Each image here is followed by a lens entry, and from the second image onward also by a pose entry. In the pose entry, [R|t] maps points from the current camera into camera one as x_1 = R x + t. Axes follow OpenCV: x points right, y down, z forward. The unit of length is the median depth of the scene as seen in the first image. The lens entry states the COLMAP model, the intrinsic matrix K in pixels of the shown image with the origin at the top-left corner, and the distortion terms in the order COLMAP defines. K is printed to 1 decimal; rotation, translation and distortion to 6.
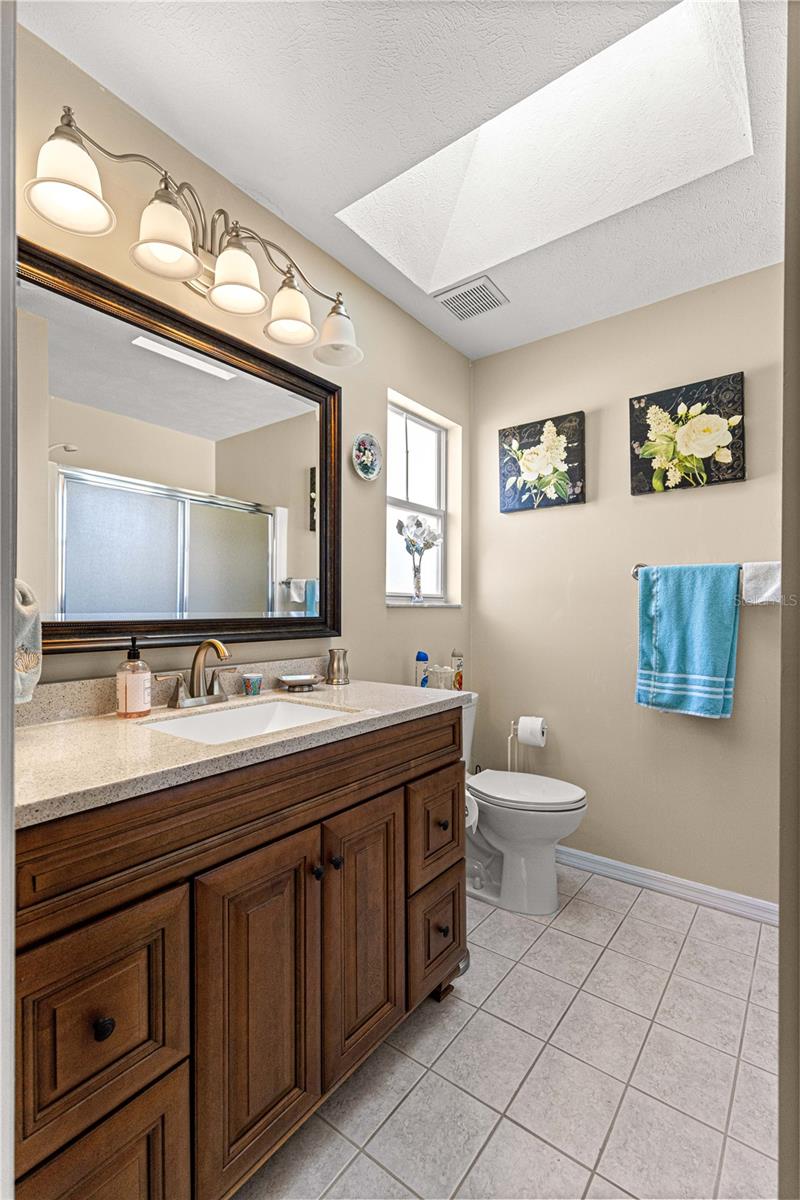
lens RADIAL K [[540.7, 0, 390.1], [0, 540.7, 612.9], [0, 0, 1]] dist [0.004041, -0.000849]
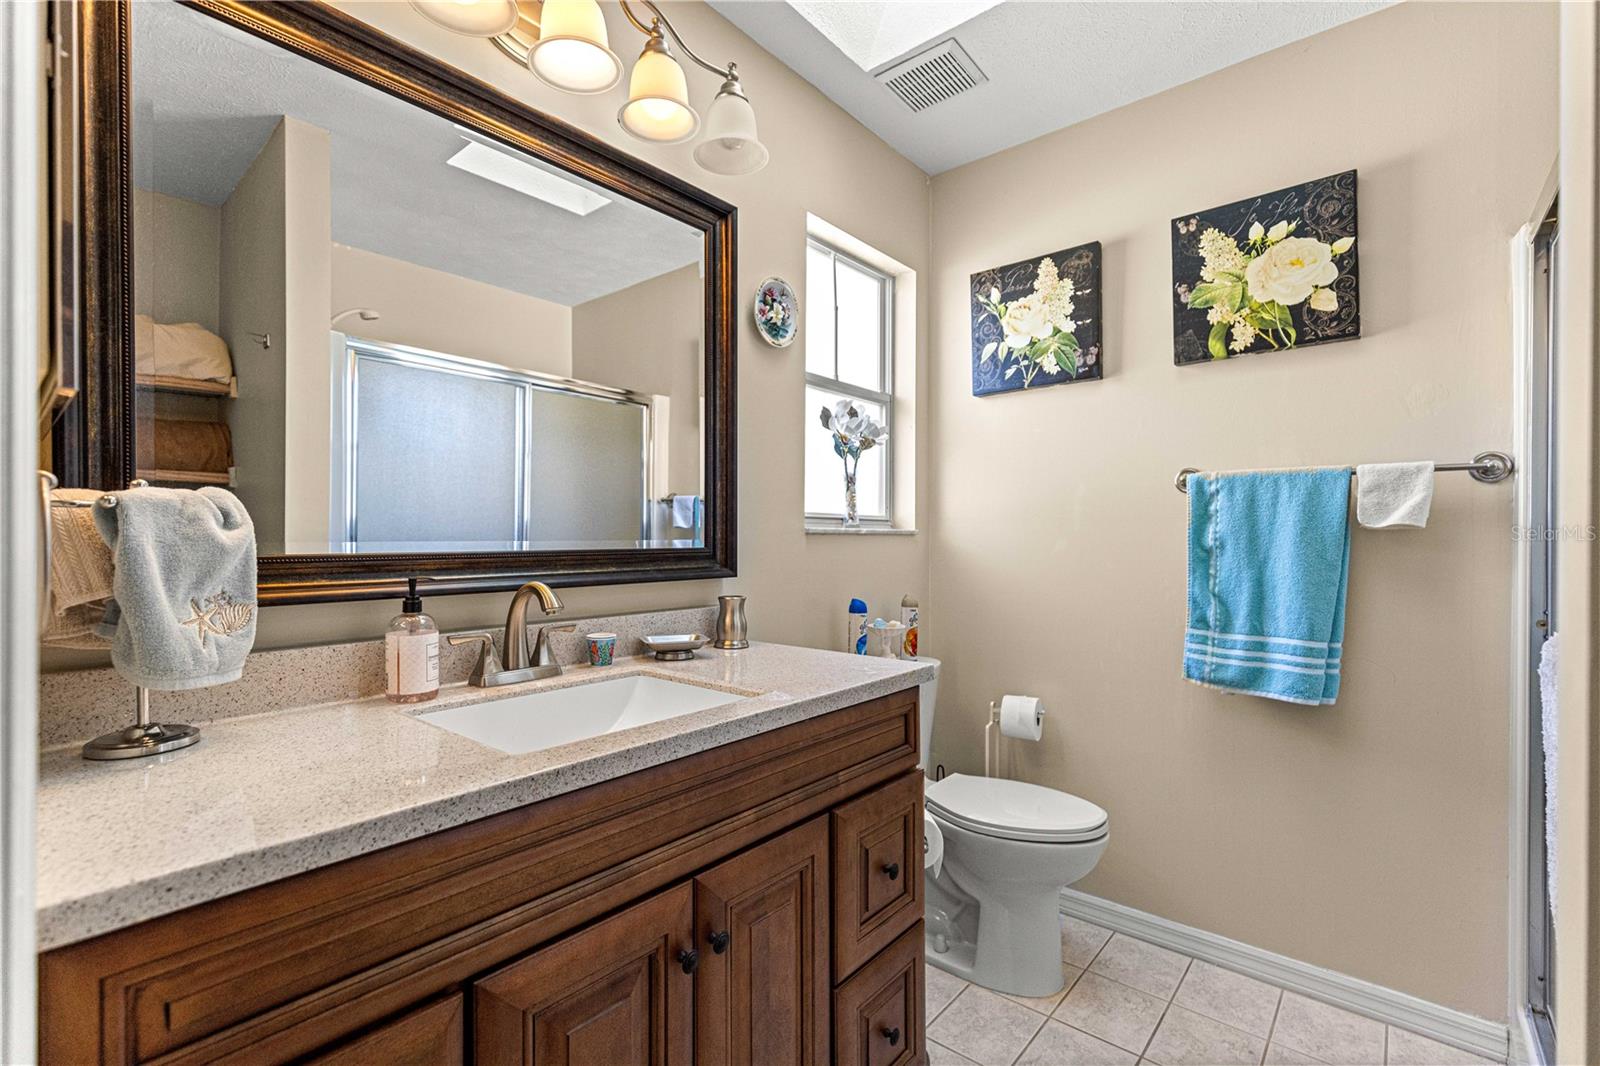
lens RADIAL K [[721.0, 0, 774.8], [0, 721.0, 541.3], [0, 0, 1]] dist [0.004041, -0.000849]
pose [[0.998331, -0.000063, -0.057755, 0.007920], [-0.000085, 0.999997, -0.002552, 0.000990], [0.057755, 0.002552, 0.998328, 0.095571]]
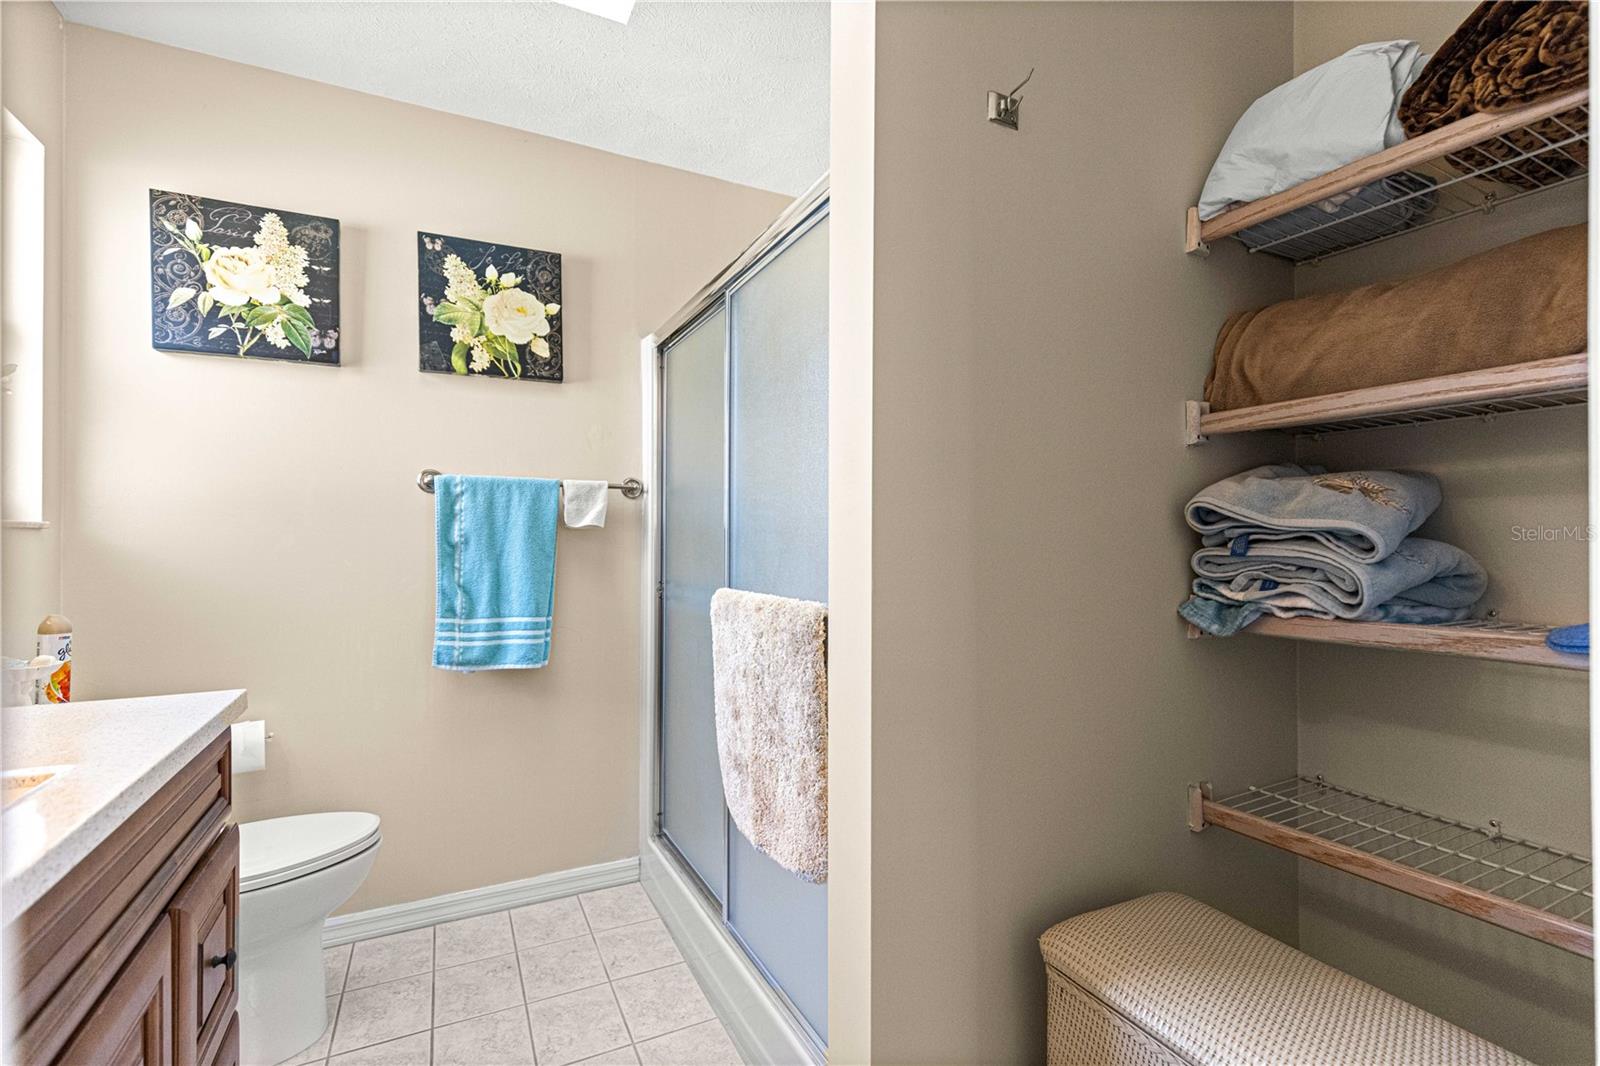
lens RADIAL K [[721.0, 0, 814.5], [0, 721.0, 536.8], [0, 0, 1]] dist [0.004041, -0.000849]
pose [[0.423368, -0.000632, 0.905957, -0.197808], [0.003618, 0.999993, -0.000993, 0.000303], [-0.905950, 0.003698, 0.423368, 0.156521]]
